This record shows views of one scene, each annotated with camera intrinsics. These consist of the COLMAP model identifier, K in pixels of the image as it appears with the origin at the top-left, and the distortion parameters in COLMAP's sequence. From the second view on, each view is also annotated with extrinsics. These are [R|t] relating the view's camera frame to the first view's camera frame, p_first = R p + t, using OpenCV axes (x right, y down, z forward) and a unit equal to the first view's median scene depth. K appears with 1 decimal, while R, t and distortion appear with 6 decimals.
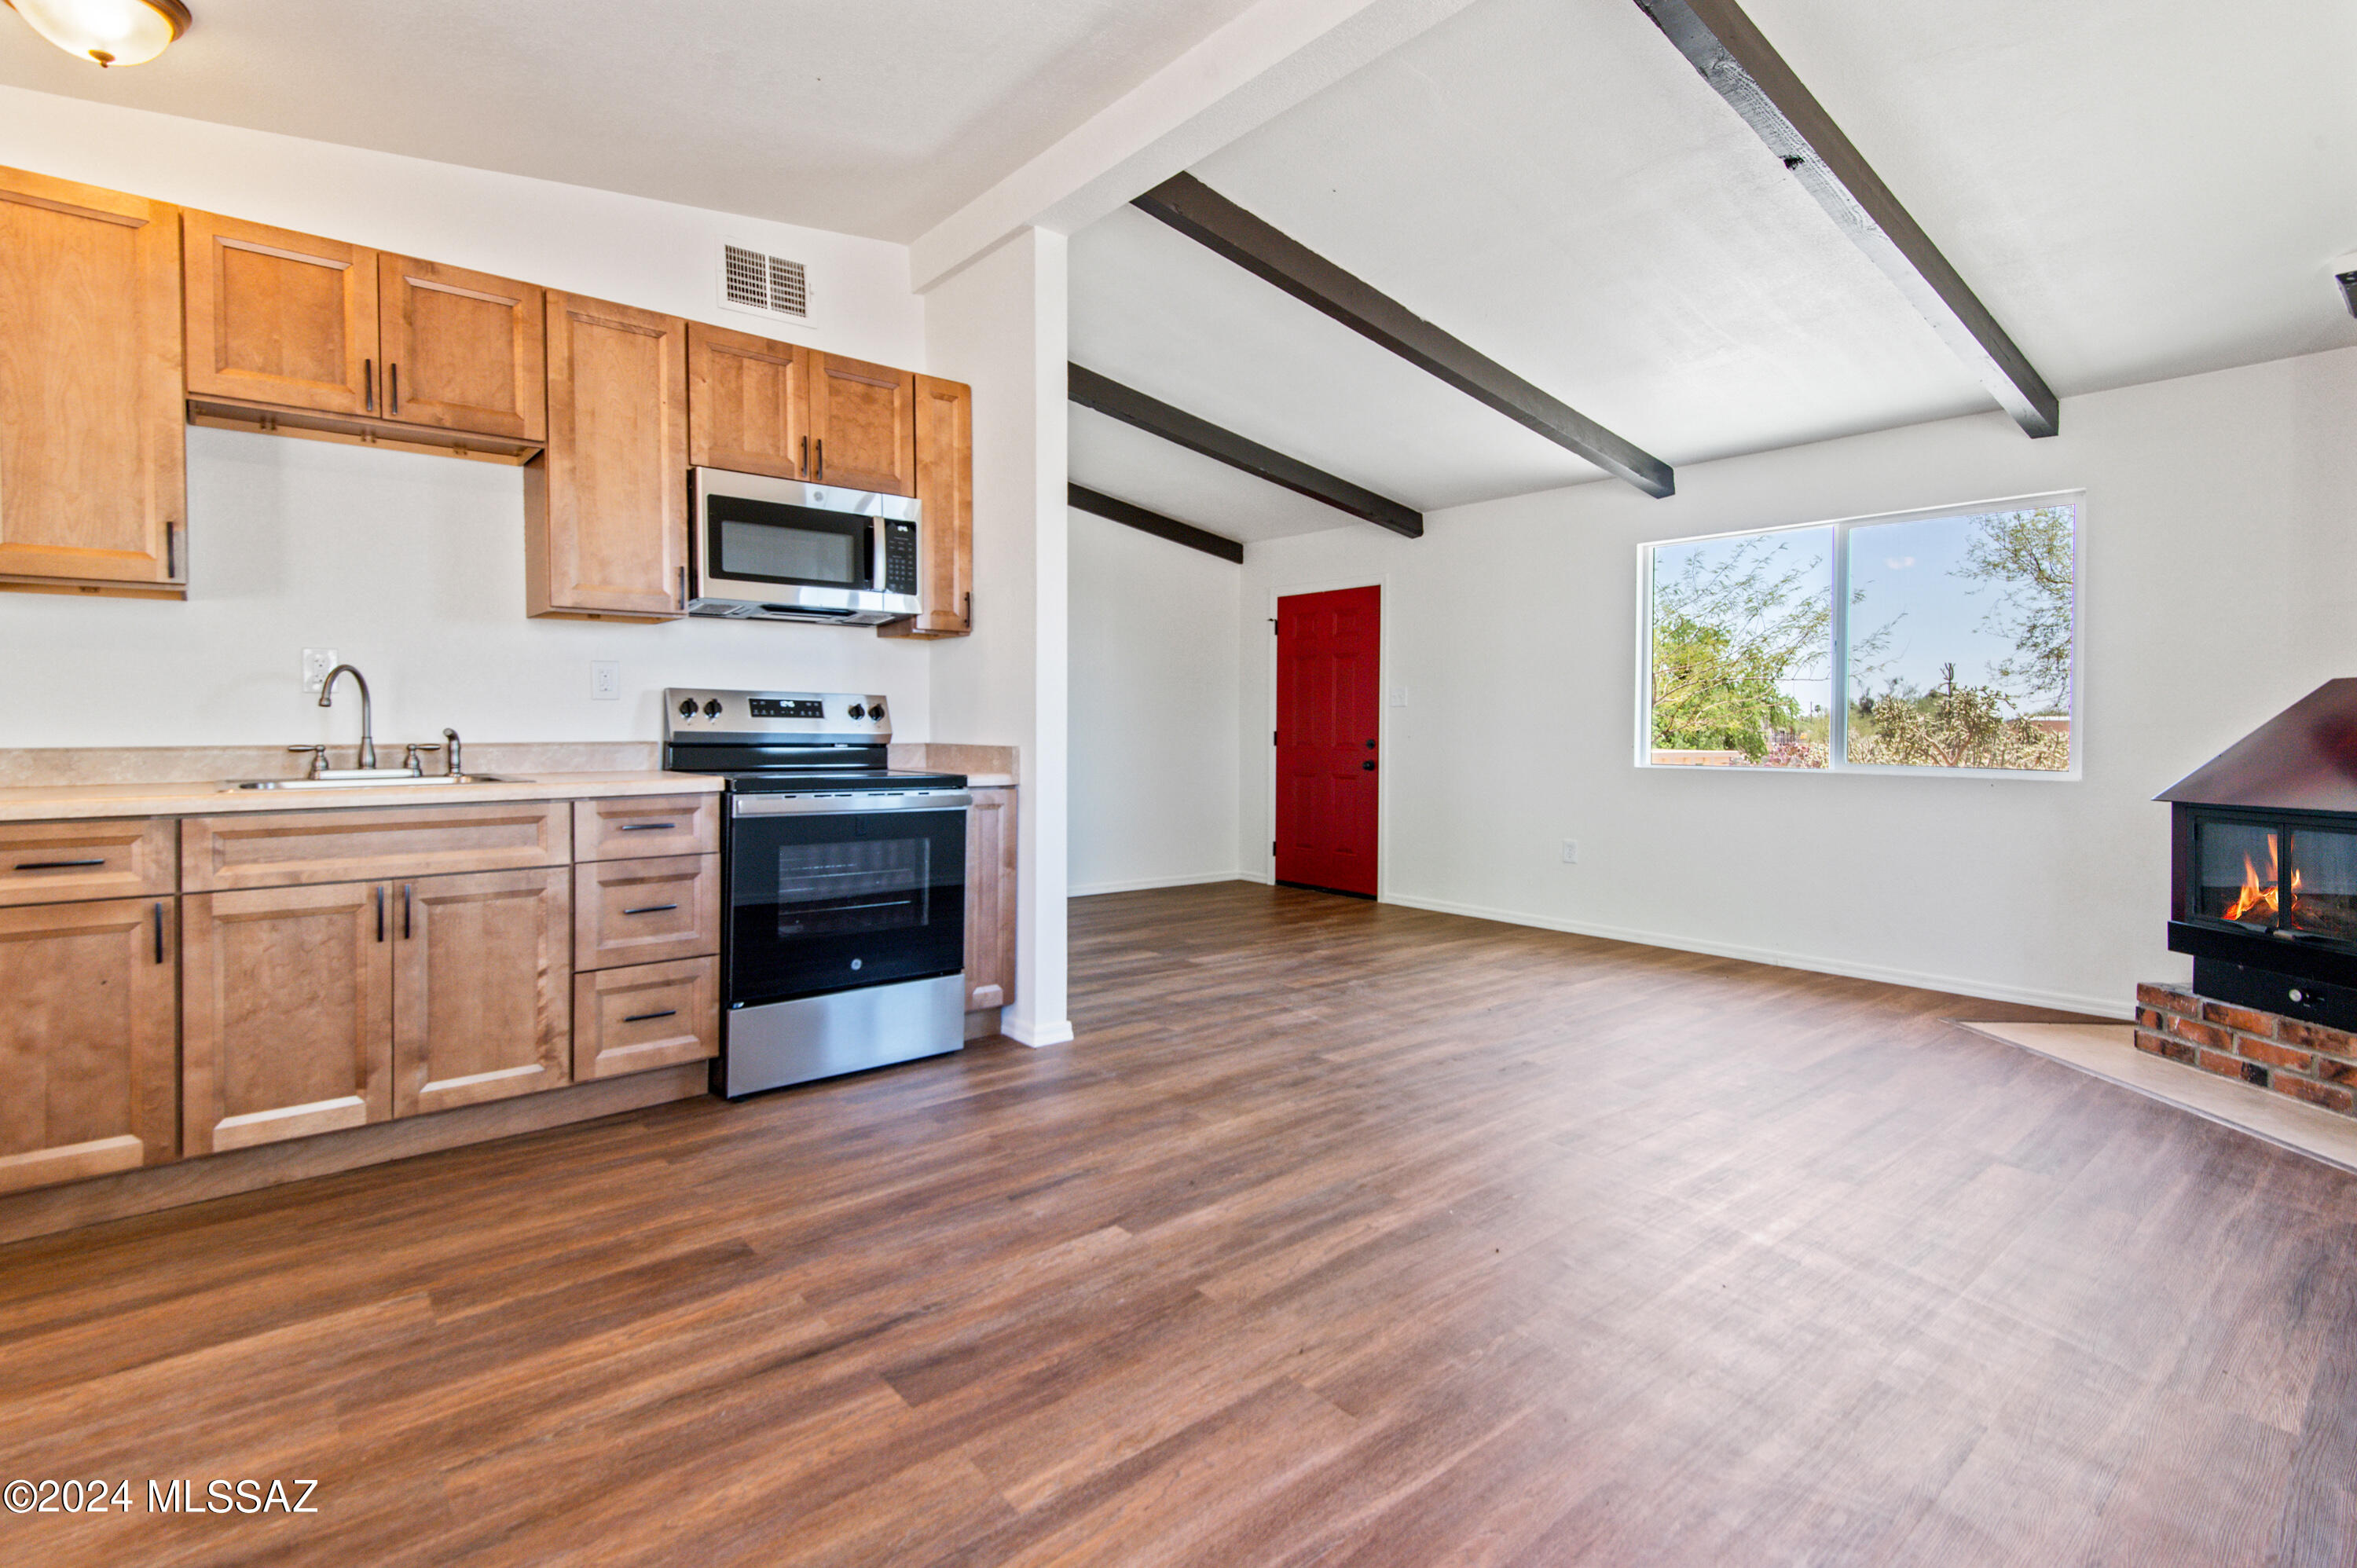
lens RADIAL K [[1109.2, 0, 1181.1], [0, 1109.2, 741.1], [0, 0, 1]] dist [0.011083, -0.001863]
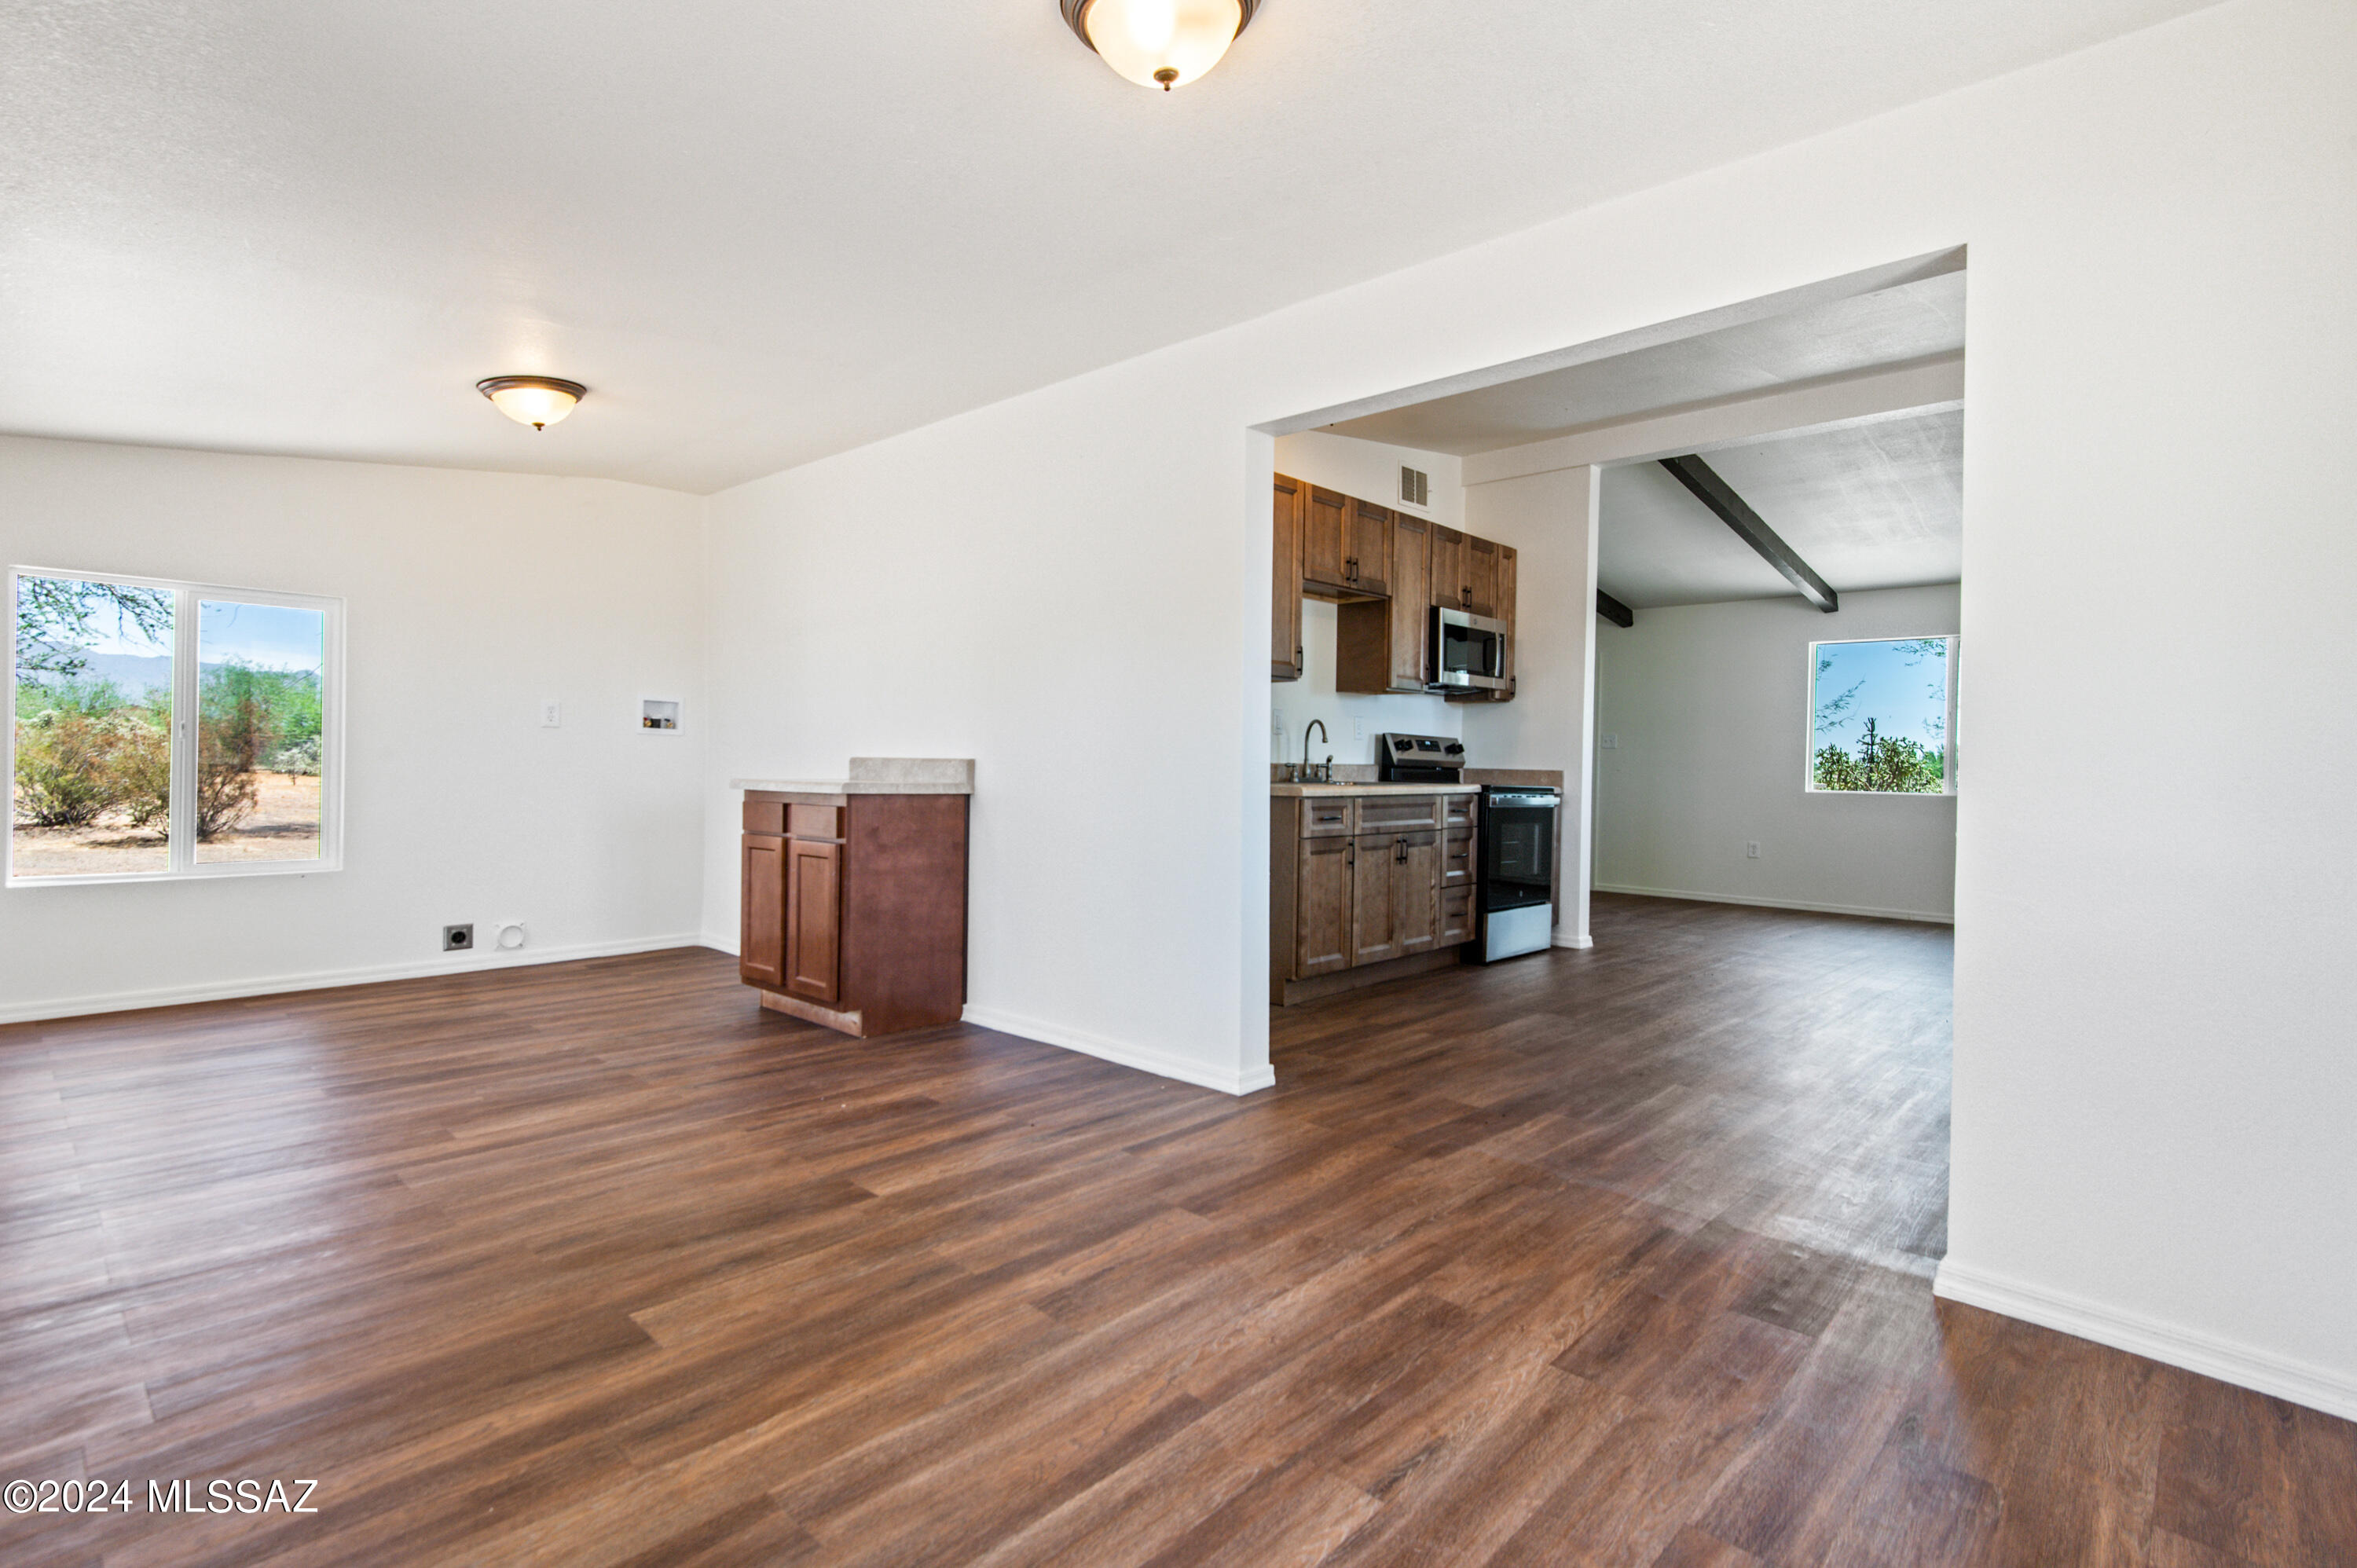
lens RADIAL K [[1109.2, 0, 1171.2], [0, 1109.2, 777.5], [0, 0, 1]] dist [0.011083, -0.001863]
pose [[0.994589, 0.015015, 0.102799, -0.966256], [-0.015329, 0.999880, 0.002269, 0.021674], [-0.102753, -0.003833, 0.994700, -0.645901]]
